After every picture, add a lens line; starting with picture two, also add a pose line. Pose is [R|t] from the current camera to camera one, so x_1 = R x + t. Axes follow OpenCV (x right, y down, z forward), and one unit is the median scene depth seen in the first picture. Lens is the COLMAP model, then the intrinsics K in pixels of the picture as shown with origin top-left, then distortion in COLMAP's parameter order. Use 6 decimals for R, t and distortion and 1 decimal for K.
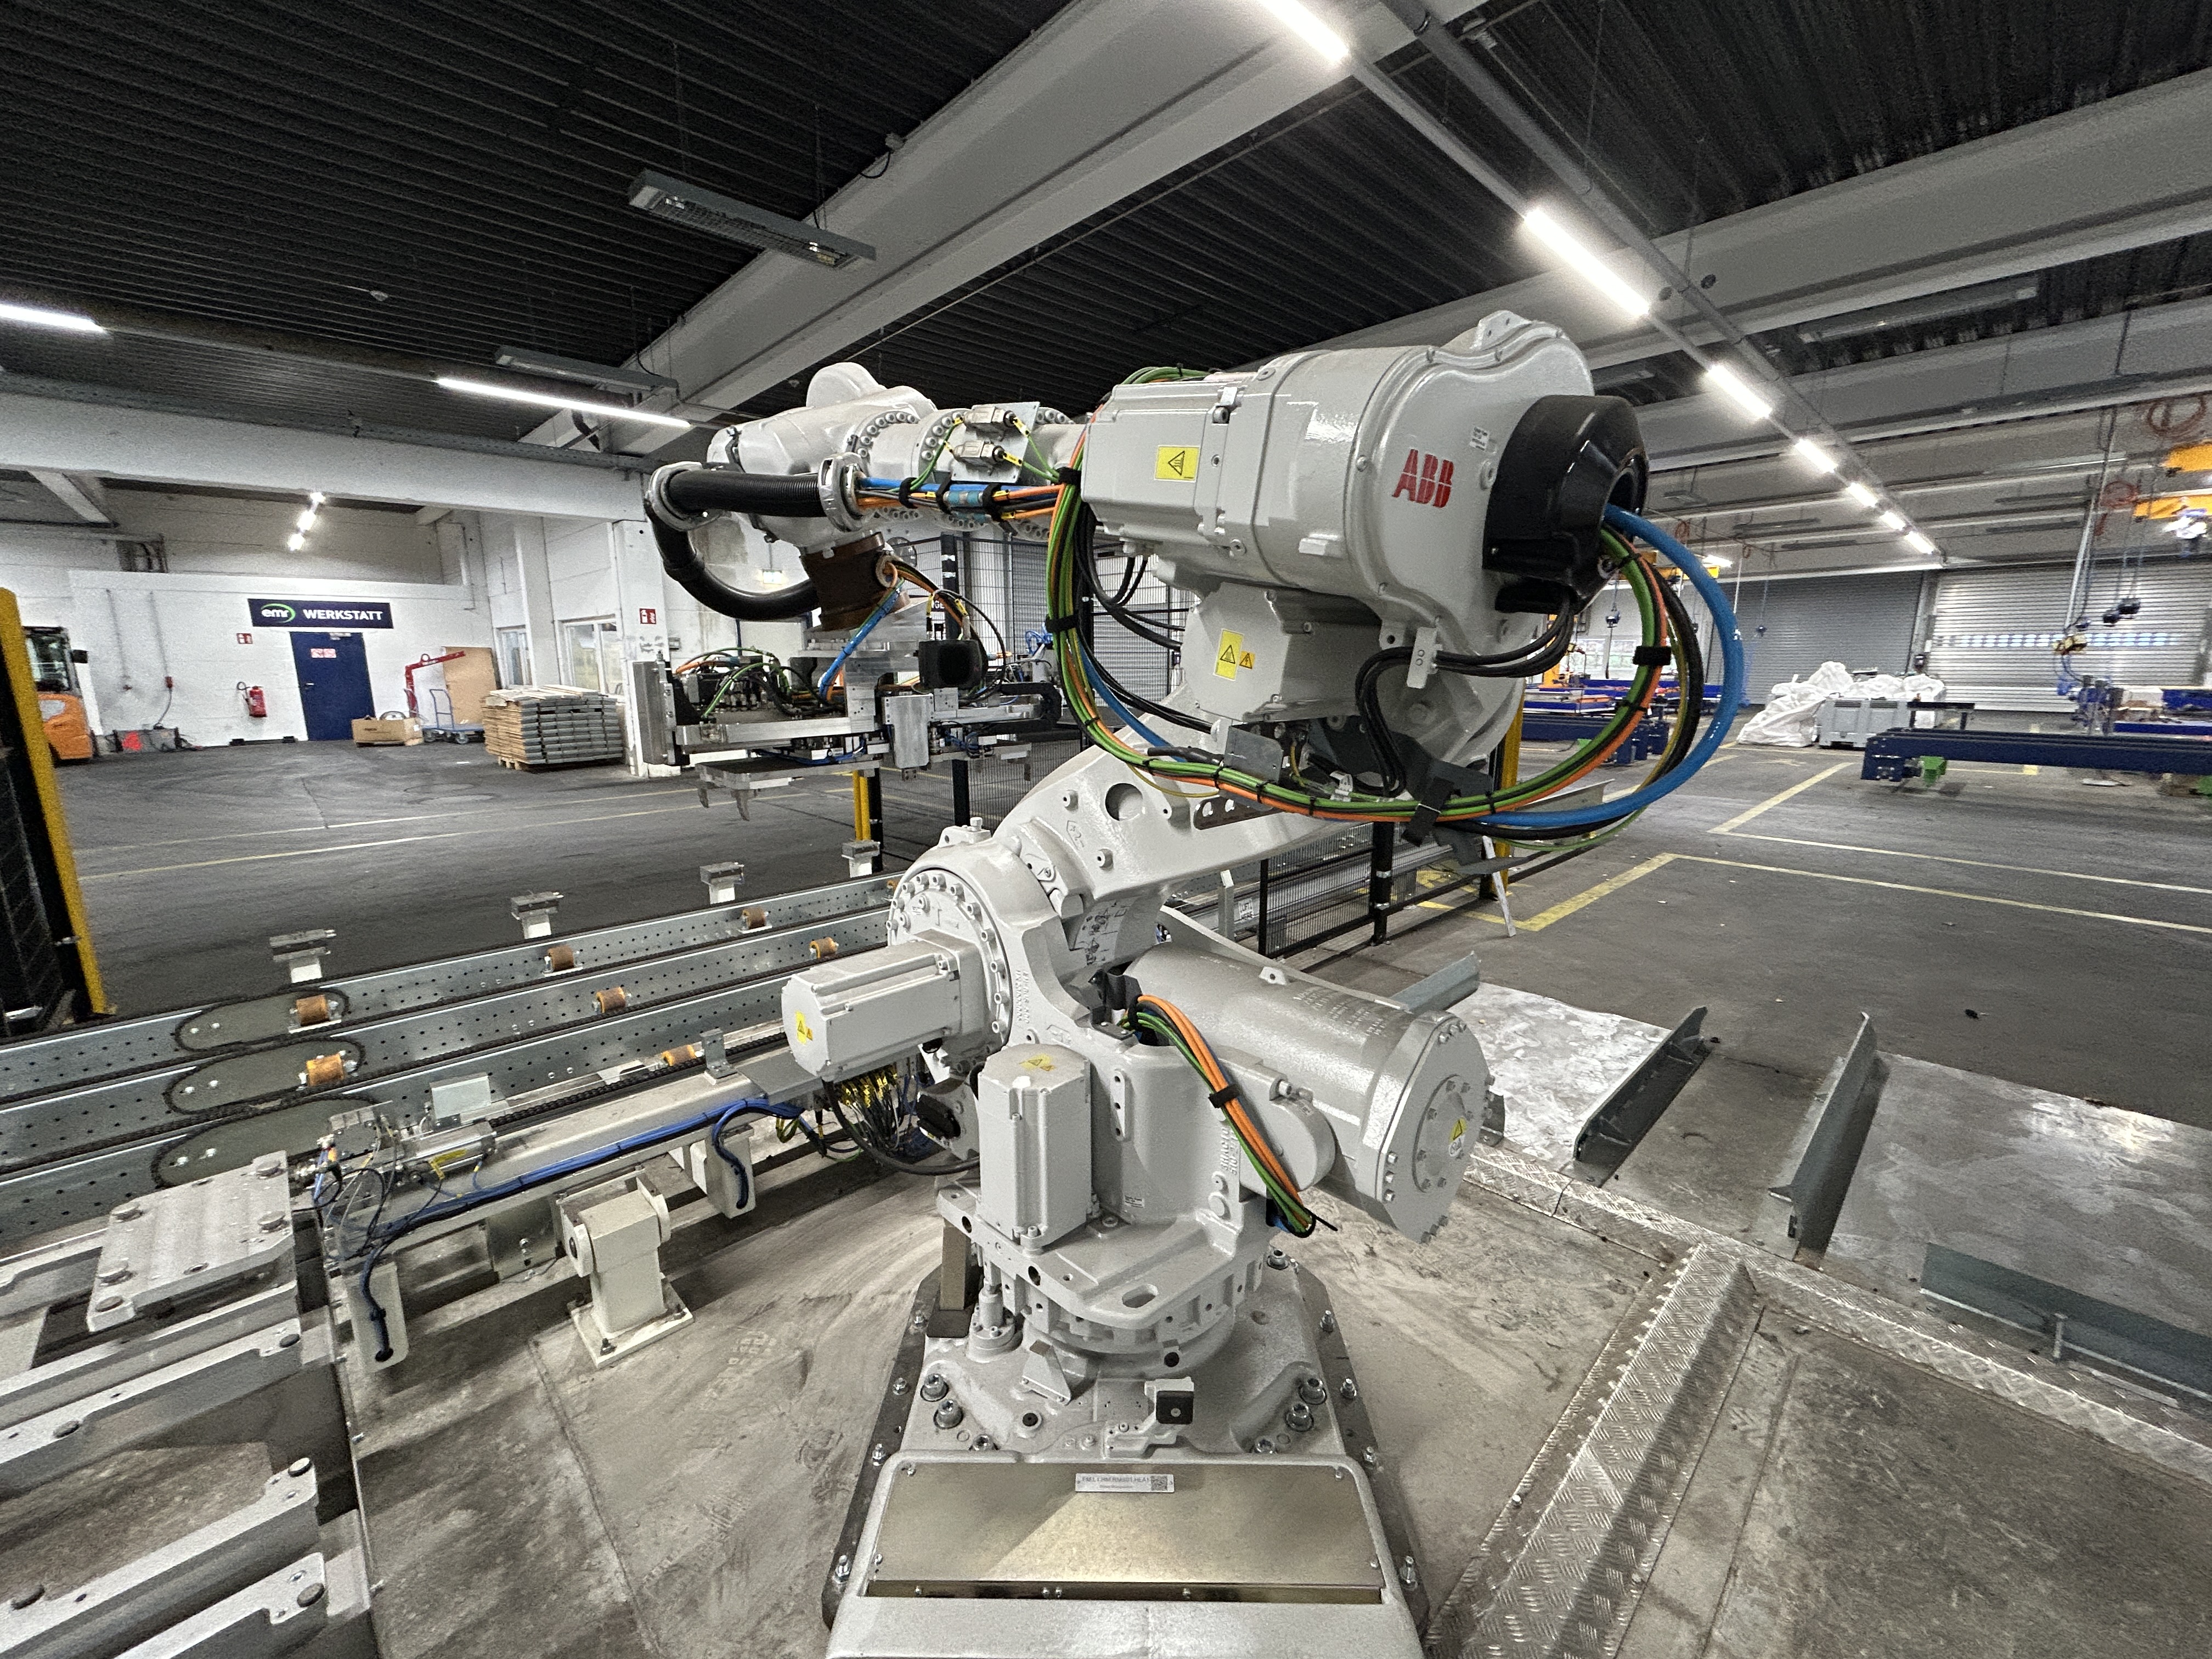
lens RADIAL K [[881.4, 0, 1106.0], [0, 881.4, 829.5], [0, 0, 1]] dist [-0.000177, -0.000085]
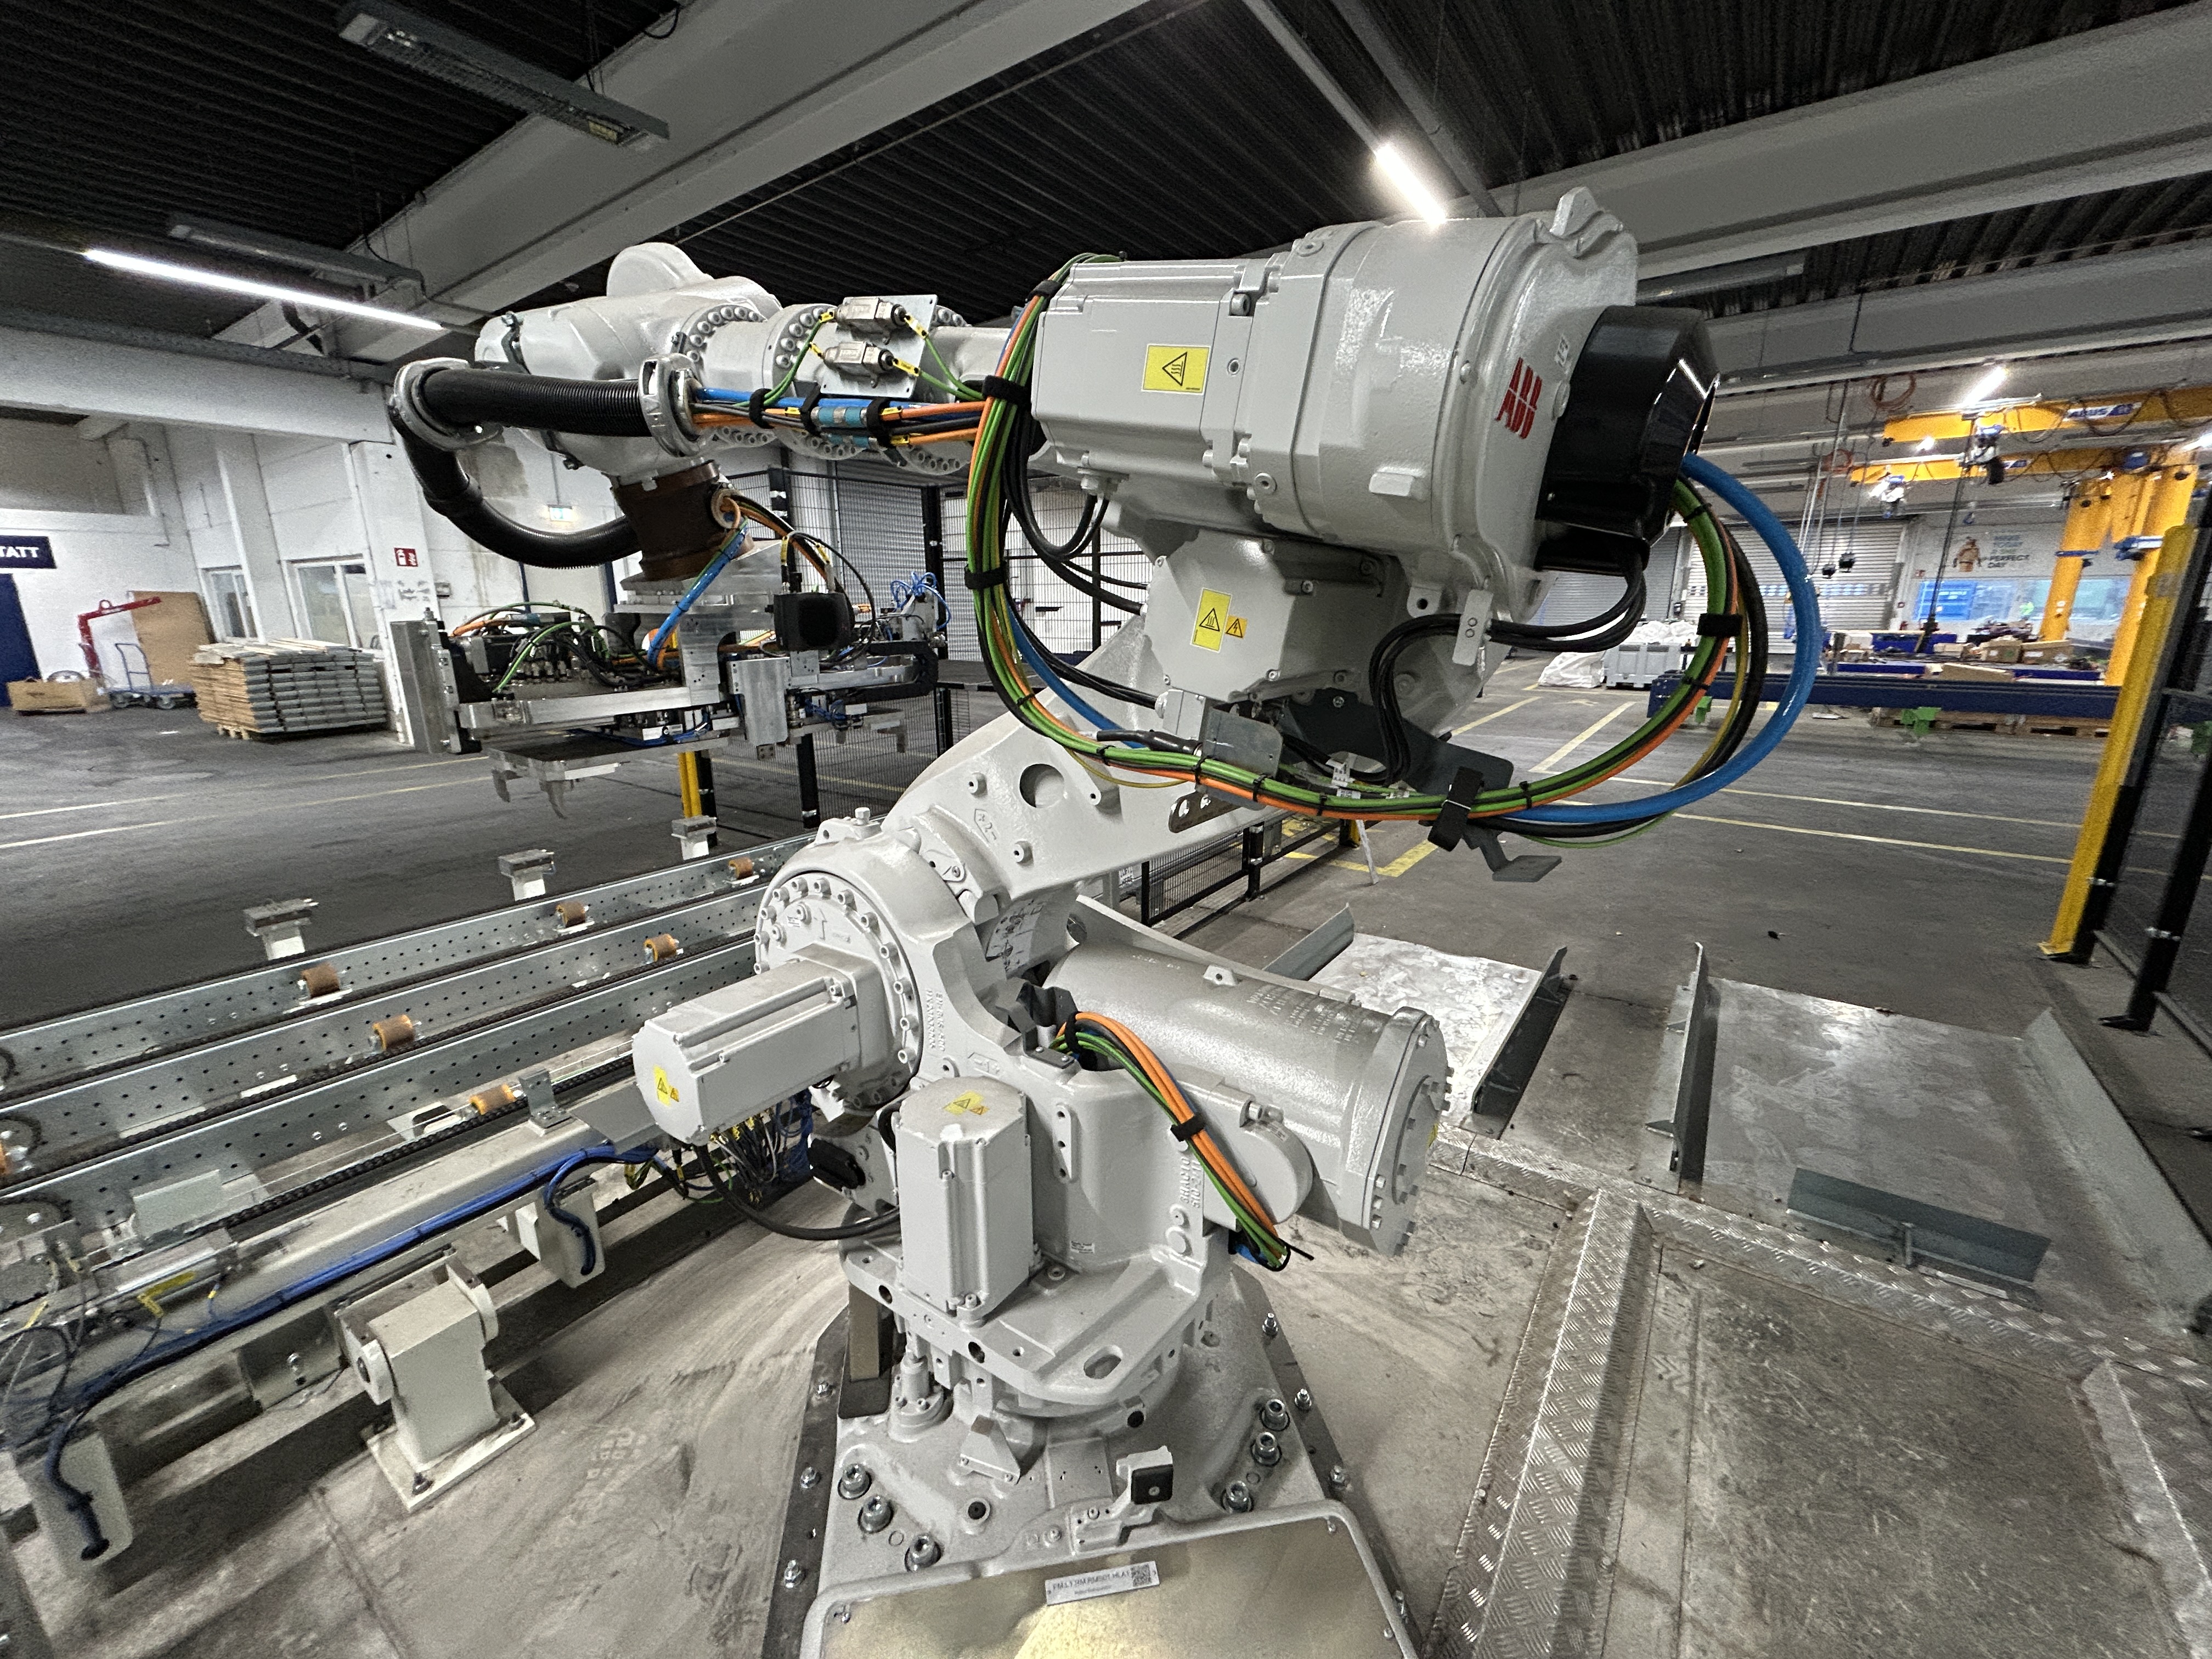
lens RADIAL K [[884.4, 0, 1104.3], [0, 884.4, 829.6], [0, 0, 1]] dist [-0.000149, 0.000134]
pose [[0.983907, -0.043511, 0.173305, -0.063712], [0.033597, 0.997649, 0.059734, -0.034195], [-0.175497, -0.052950, 0.983055, 0.120725]]
